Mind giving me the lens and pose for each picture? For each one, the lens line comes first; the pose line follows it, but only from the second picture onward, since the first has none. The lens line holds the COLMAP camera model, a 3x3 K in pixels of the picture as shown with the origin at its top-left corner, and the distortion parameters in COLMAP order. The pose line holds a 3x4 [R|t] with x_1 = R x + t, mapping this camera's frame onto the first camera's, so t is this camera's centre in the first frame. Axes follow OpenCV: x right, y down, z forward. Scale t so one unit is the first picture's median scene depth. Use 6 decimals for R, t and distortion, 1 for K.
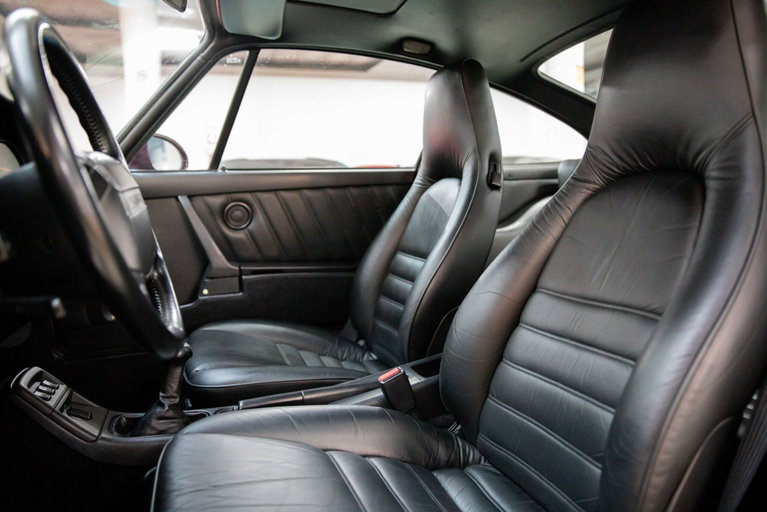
lens RADIAL K [[559.9, 0, 383.4], [0, 559.9, 247.5], [0, 0, 1]] dist [-0.123412, 0.088318]
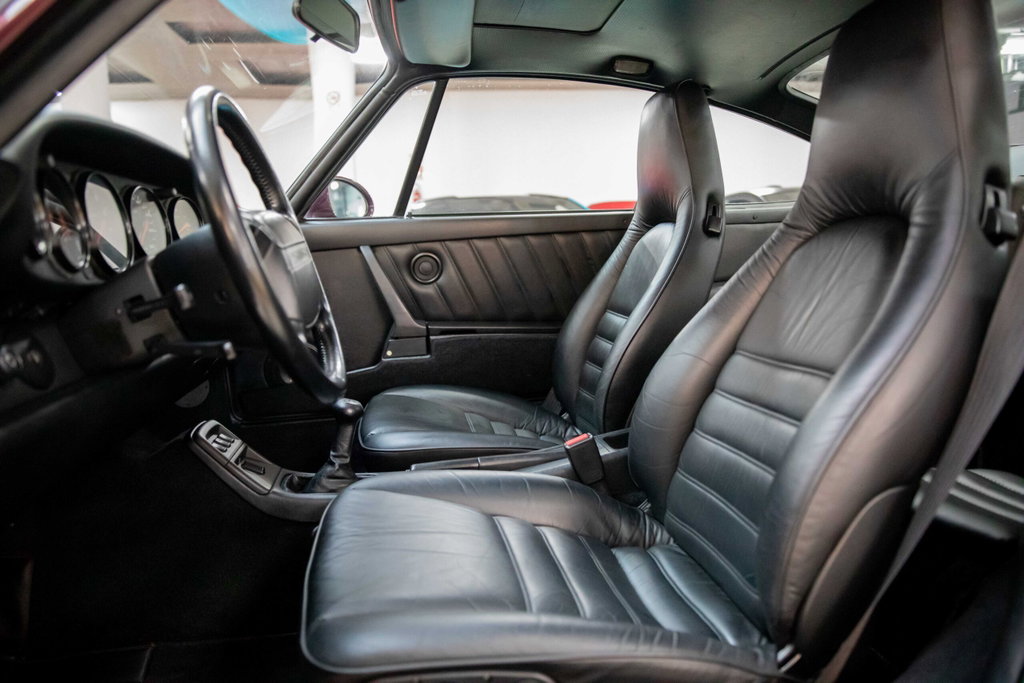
lens RADIAL K [[747.6, 0, 511.9], [0, 747.6, 330.1], [0, 0, 1]] dist [-0.123412, 0.088318]
pose [[0.982336, 0.010885, -0.186808, 0.126595], [-0.005596, 0.999569, 0.028820, 0.008577], [0.187041, -0.027265, 0.981974, -0.190189]]
